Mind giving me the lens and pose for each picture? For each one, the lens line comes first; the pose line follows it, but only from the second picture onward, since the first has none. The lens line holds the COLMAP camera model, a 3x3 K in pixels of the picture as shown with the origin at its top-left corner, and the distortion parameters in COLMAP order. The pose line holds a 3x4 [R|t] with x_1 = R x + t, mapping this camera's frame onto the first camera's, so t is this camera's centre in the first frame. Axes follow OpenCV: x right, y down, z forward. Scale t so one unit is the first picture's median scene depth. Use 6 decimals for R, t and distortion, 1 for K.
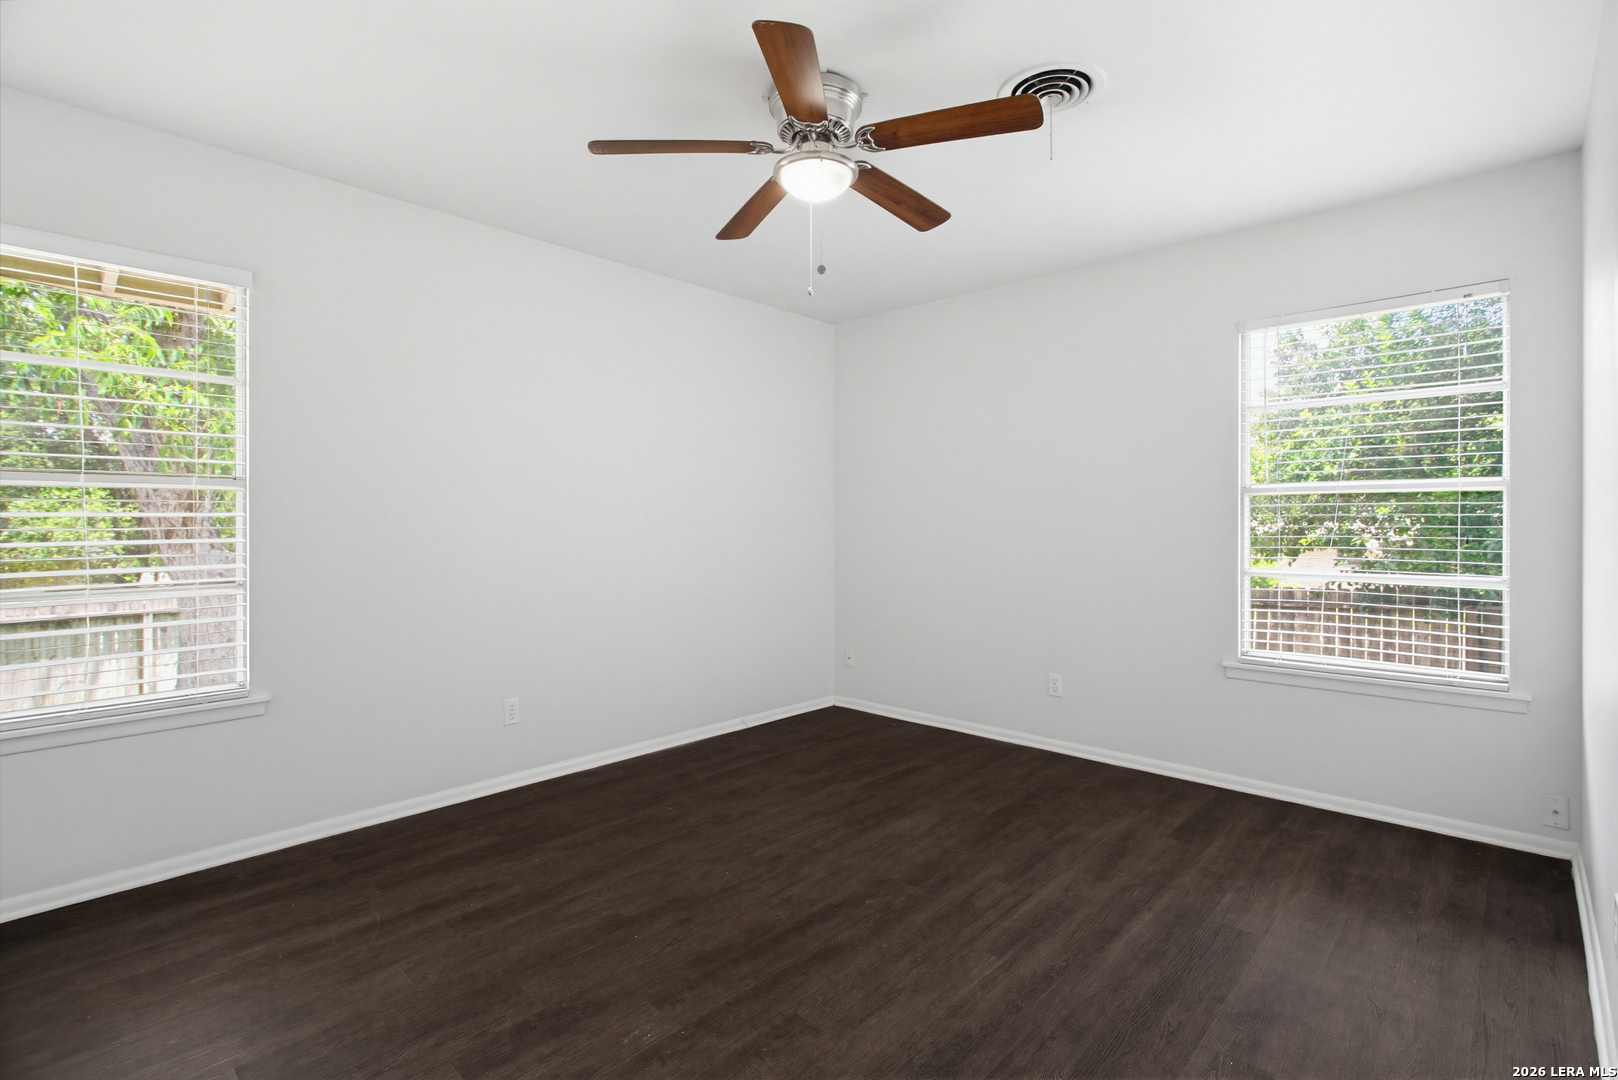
lens RADIAL K [[778.6, 0, 812.2], [0, 778.6, 535.6], [0, 0, 1]] dist [-0.001762, -0.000169]
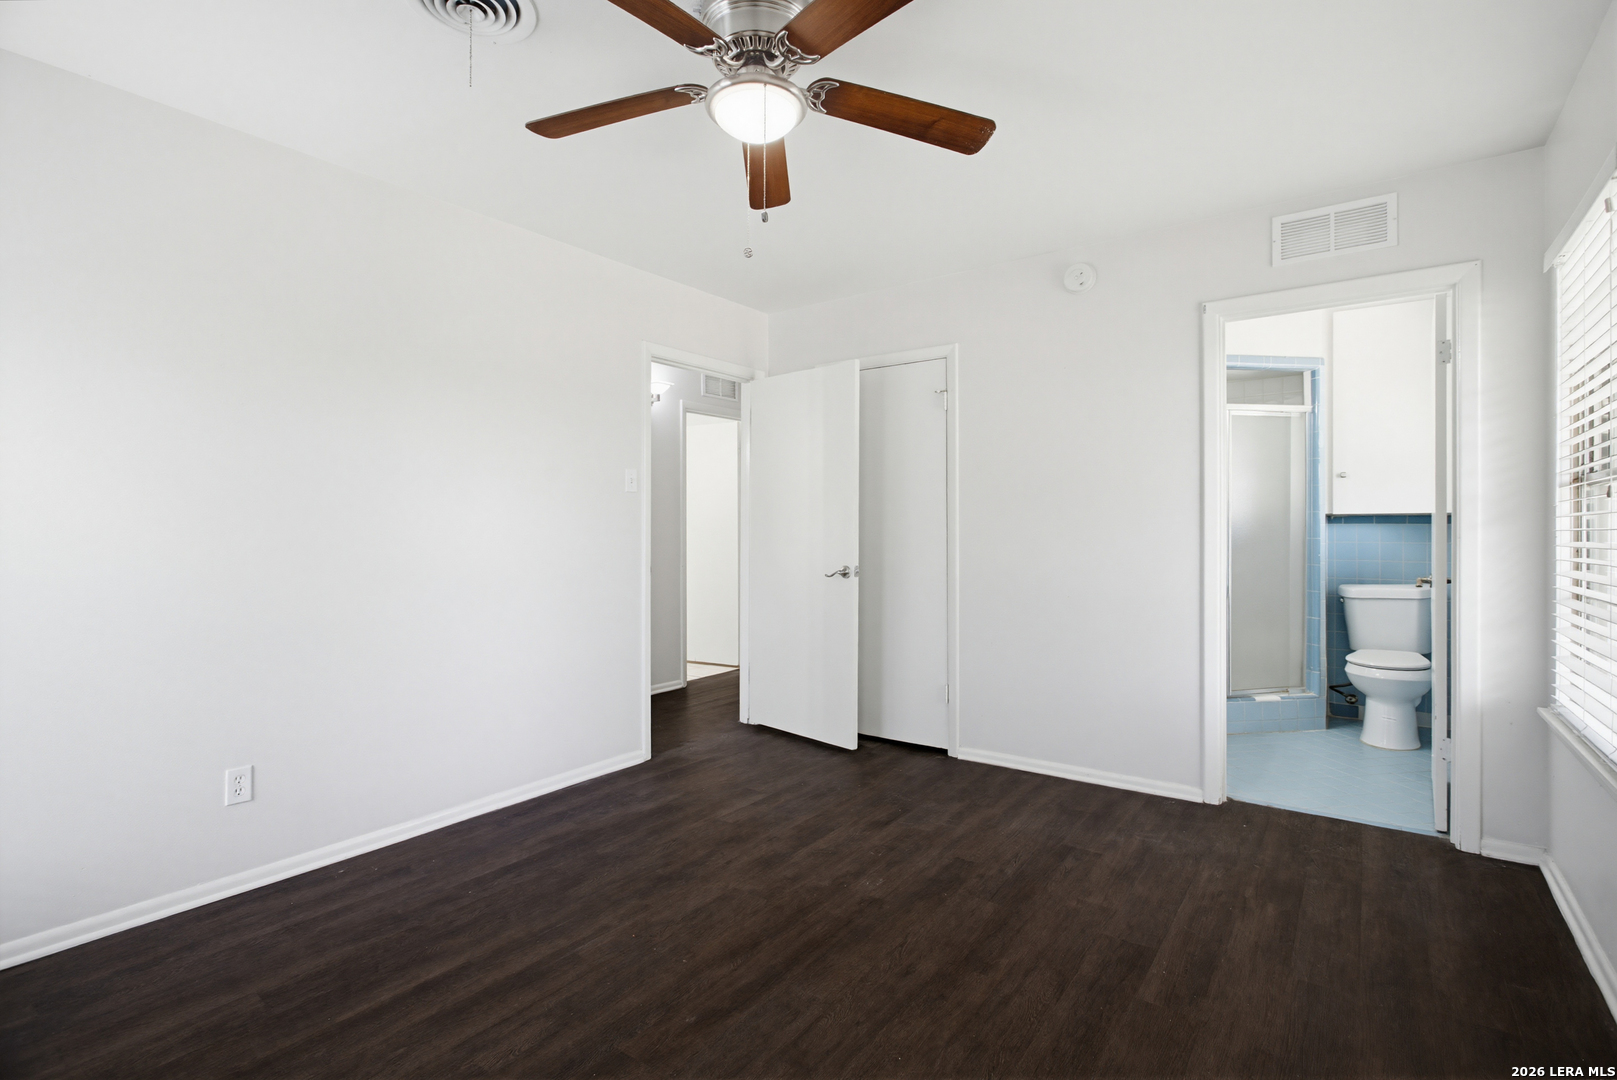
lens RADIAL K [[762.2, 0, 812.5], [0, 762.2, 526.3], [0, 0, 1]] dist [-0.000716, 0.000473]
pose [[-0.993170, 0.001851, -0.116658, 0.042337], [0.001013, 0.999973, 0.007240, -0.020757], [0.116669, 0.007072, -0.993146, 1.905774]]
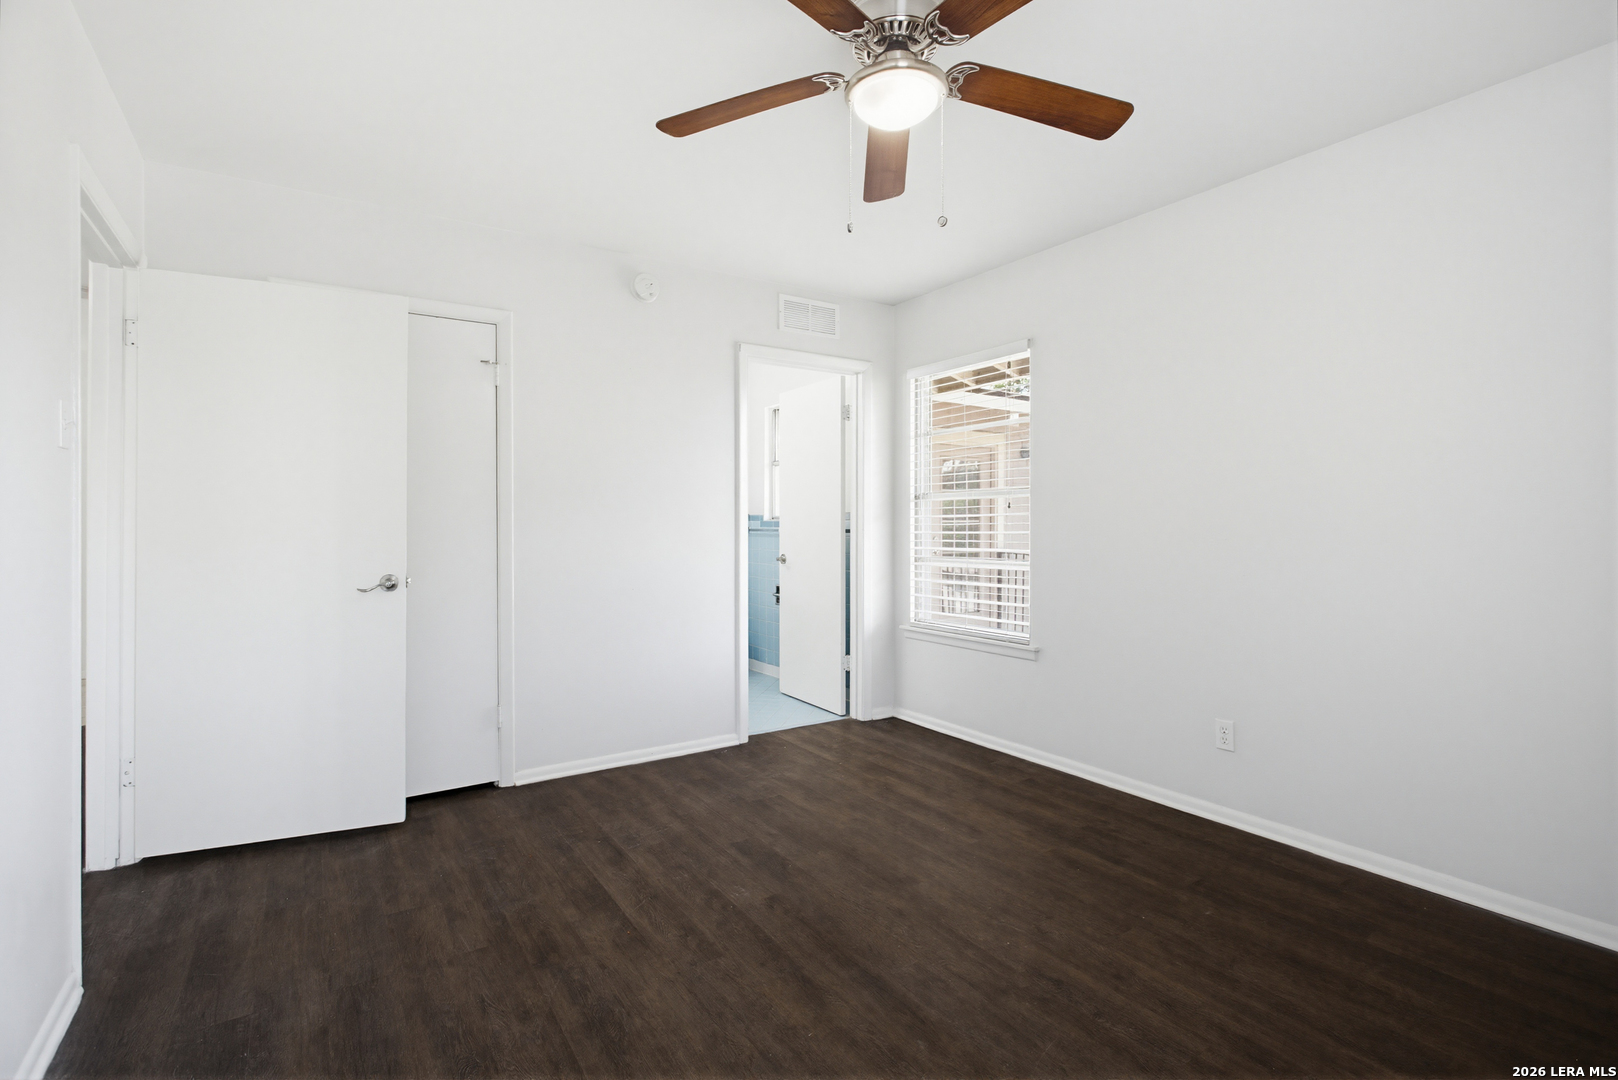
lens RADIAL K [[762.7, 0, 813.0], [0, 762.7, 526.3], [0, 0, 1]] dist [-0.000716, 0.000473]
pose [[-0.243504, 0.006165, -0.969880, 0.848998], [-0.008903, 0.999923, 0.008591, -0.017052], [0.969859, 0.010726, -0.243431, 1.162476]]
